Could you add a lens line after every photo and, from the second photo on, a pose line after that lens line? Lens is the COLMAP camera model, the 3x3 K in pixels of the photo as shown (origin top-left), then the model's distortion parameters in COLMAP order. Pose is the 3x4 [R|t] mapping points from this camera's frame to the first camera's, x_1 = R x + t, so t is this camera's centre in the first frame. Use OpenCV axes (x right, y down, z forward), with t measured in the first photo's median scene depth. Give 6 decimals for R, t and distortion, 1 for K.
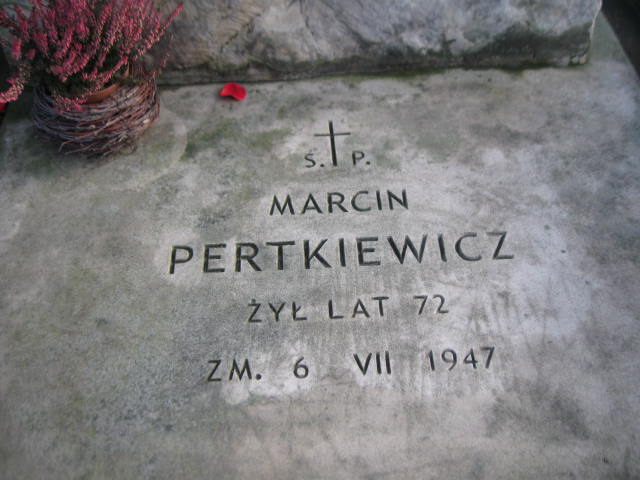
lens RADIAL K [[653.6, 0, 323.9], [0, 653.6, 240.6], [0, 0, 1]] dist [-0.116912, 0.000000]
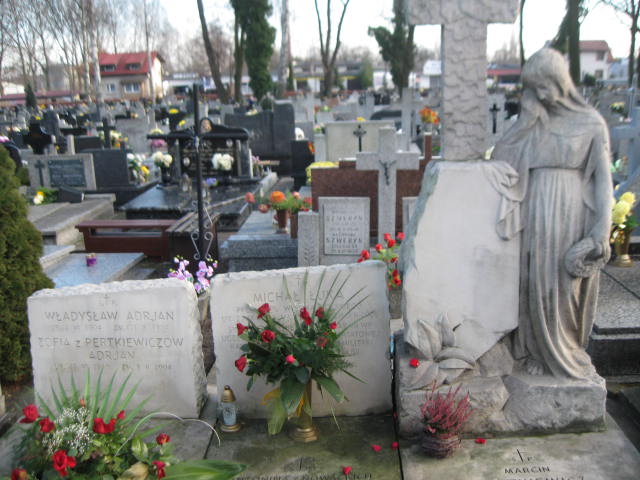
lens RADIAL K [[653.6, 0, 318.5], [0, 653.6, 244.8], [0, 0, 1]] dist [-0.116912, 0.000000]
pose [[0.994918, -0.013179, -0.099818, -0.559386], [-0.053477, 0.770825, -0.634798, 0.939993], [0.085308, 0.636911, 0.766203, -1.786518]]
